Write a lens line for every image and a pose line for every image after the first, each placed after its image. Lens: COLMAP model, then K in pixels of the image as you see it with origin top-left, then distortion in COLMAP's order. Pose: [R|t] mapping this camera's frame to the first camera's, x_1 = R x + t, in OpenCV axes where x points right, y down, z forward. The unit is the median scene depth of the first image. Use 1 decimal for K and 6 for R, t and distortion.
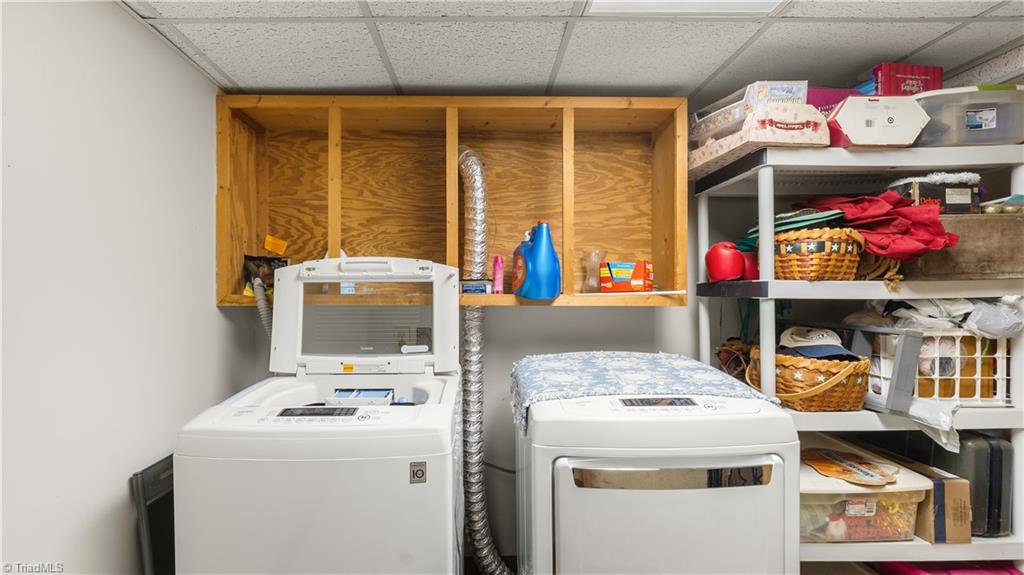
lens RADIAL K [[412.2, 0, 506.8], [0, 412.2, 290.5], [0, 0, 1]] dist [-0.008194, 0.003379]
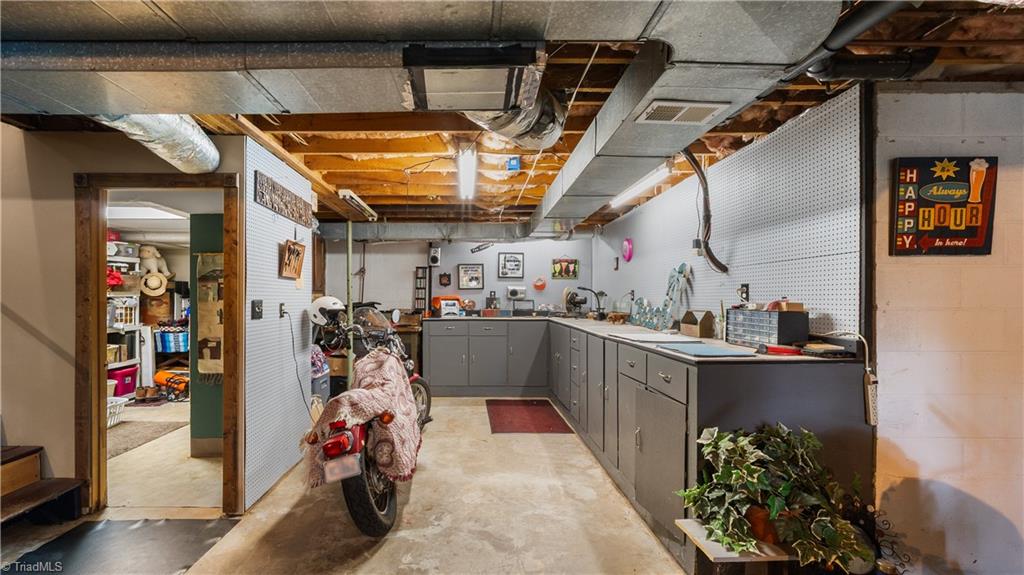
lens RADIAL K [[435.1, 0, 471.6], [0, 435.1, 300.7], [0, 0, 1]] dist [-0.003694, 0.000617]
pose [[0.045983, -0.003629, 0.998936, -2.746684], [0.001844, 0.999992, 0.003548, 0.047265], [-0.998941, 0.001679, 0.045989, -2.382236]]
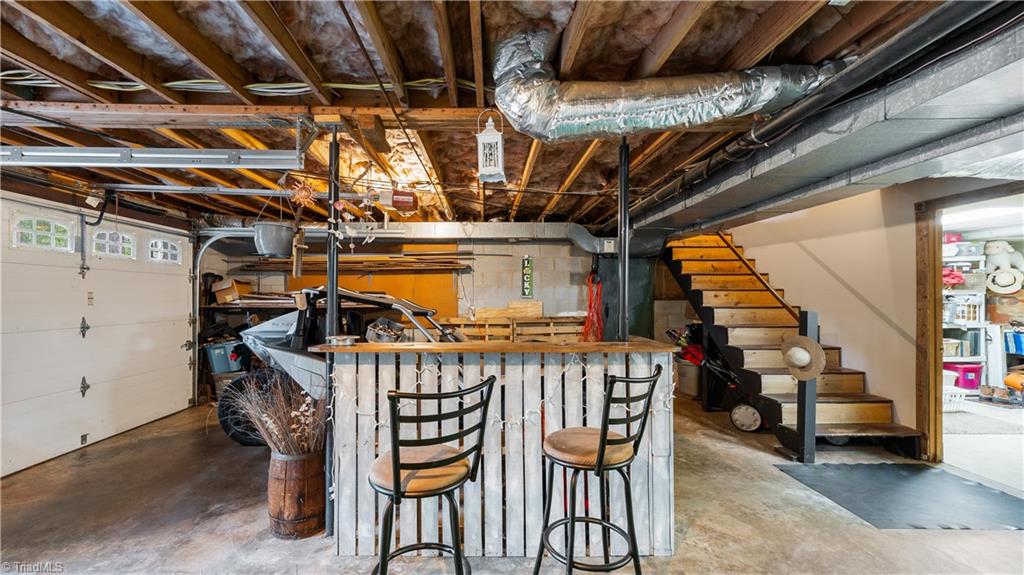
lens RADIAL K [[412.2, 0, 503.3], [0, 412.2, 294.8], [0, 0, 1]] dist [-0.008194, 0.003379]
pose [[0.999985, 0.000046, -0.005550, -3.298156], [-0.000089, 0.999970, -0.007755, 0.052636], [0.005549, 0.007755, 0.999955, -2.941895]]
